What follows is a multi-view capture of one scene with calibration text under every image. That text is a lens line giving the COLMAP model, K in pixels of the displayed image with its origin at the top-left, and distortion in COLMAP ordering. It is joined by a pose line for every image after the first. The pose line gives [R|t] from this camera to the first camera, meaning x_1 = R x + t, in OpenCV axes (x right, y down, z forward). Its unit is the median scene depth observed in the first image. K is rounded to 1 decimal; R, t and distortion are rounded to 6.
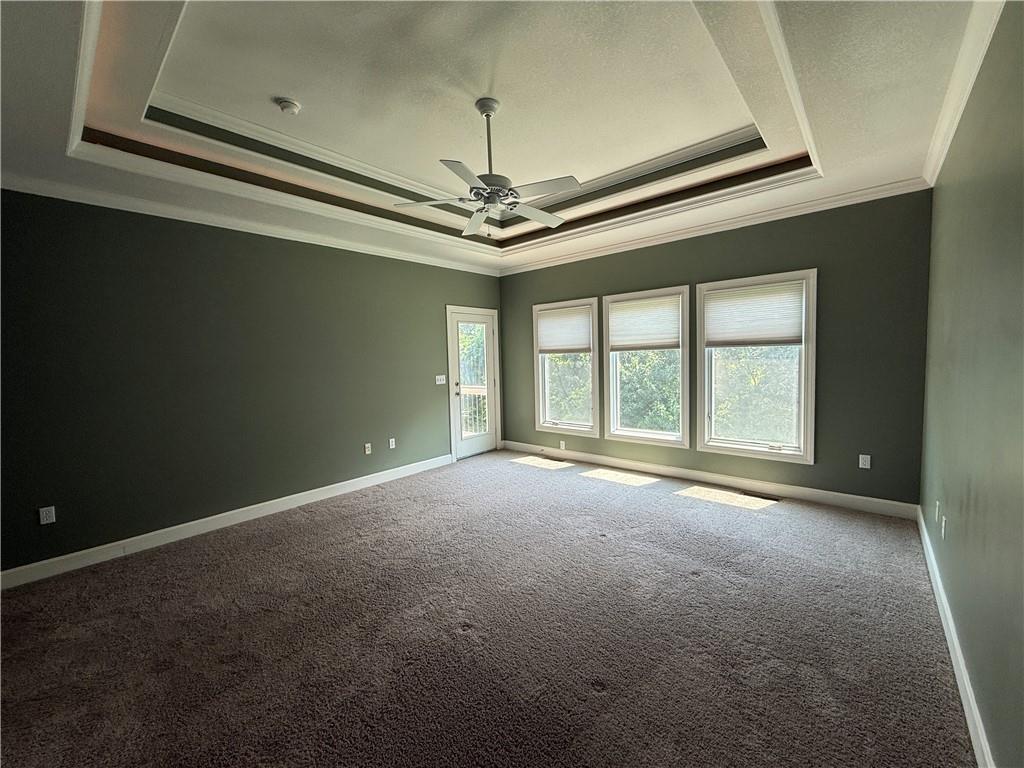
lens RADIAL K [[408.6, 0, 504.9], [0, 408.6, 387.0], [0, 0, 1]] dist [0.000959, -0.000228]
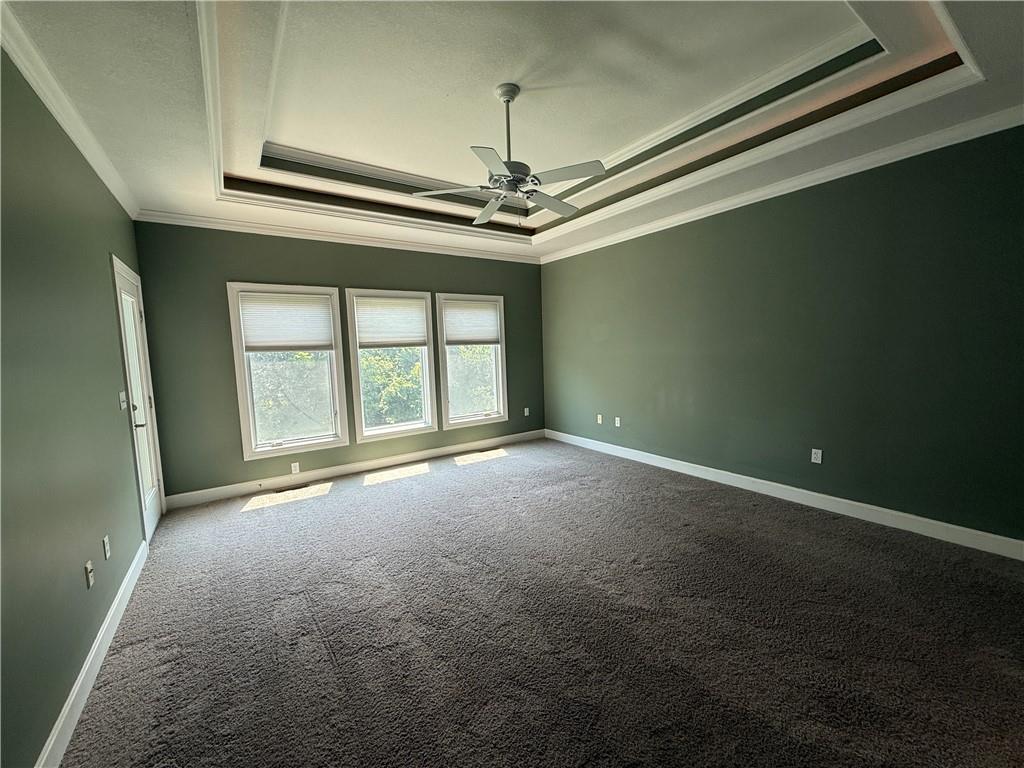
lens RADIAL K [[408.6, 0, 513.1], [0, 408.6, 383.4], [0, 0, 1]] dist [0.000959, -0.000228]
pose [[0.241773, -0.066005, 0.968085, -0.609585], [0.100102, 0.994057, 0.042776, -0.013208], [-0.965156, 0.086565, 0.246944, 0.465524]]
